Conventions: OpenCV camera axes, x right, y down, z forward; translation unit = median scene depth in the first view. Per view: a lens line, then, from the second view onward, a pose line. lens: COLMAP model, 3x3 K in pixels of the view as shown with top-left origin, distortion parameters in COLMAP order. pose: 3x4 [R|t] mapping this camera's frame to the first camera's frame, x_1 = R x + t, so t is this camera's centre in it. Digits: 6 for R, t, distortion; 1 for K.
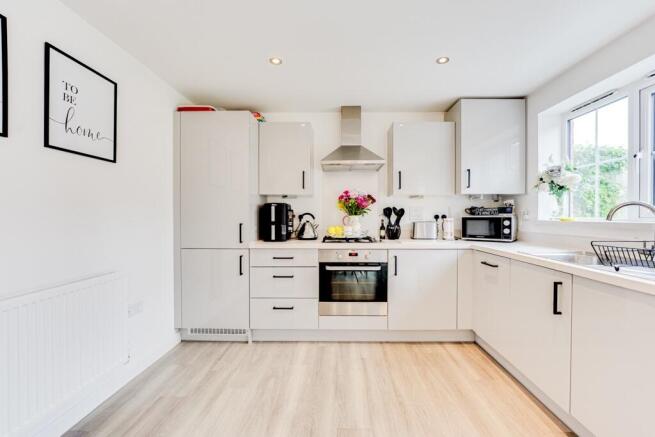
lens RADIAL K [[263.4, 0, 330.6], [0, 263.4, 217.3], [0, 0, 1]] dist [-0.017302, 0.000566]
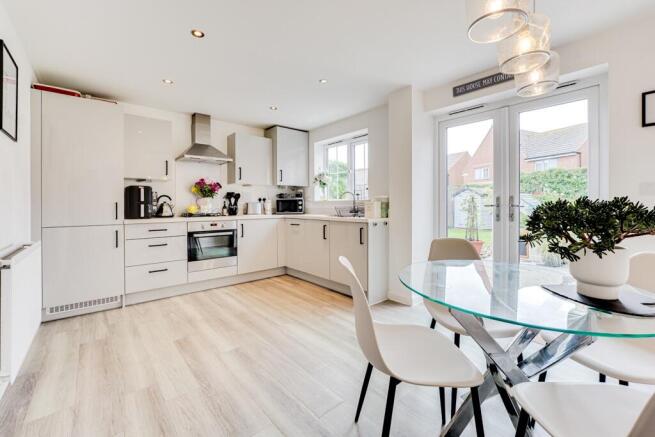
lens RADIAL K [[263.4, 0, 325.6], [0, 263.4, 206.7], [0, 0, 1]] dist [-0.017302, 0.000566]
pose [[0.734166, -0.011984, 0.678864, -0.405112], [0.011615, 0.999920, 0.005090, 0.043139], [-0.678871, 0.004149, 0.734246, -0.414154]]
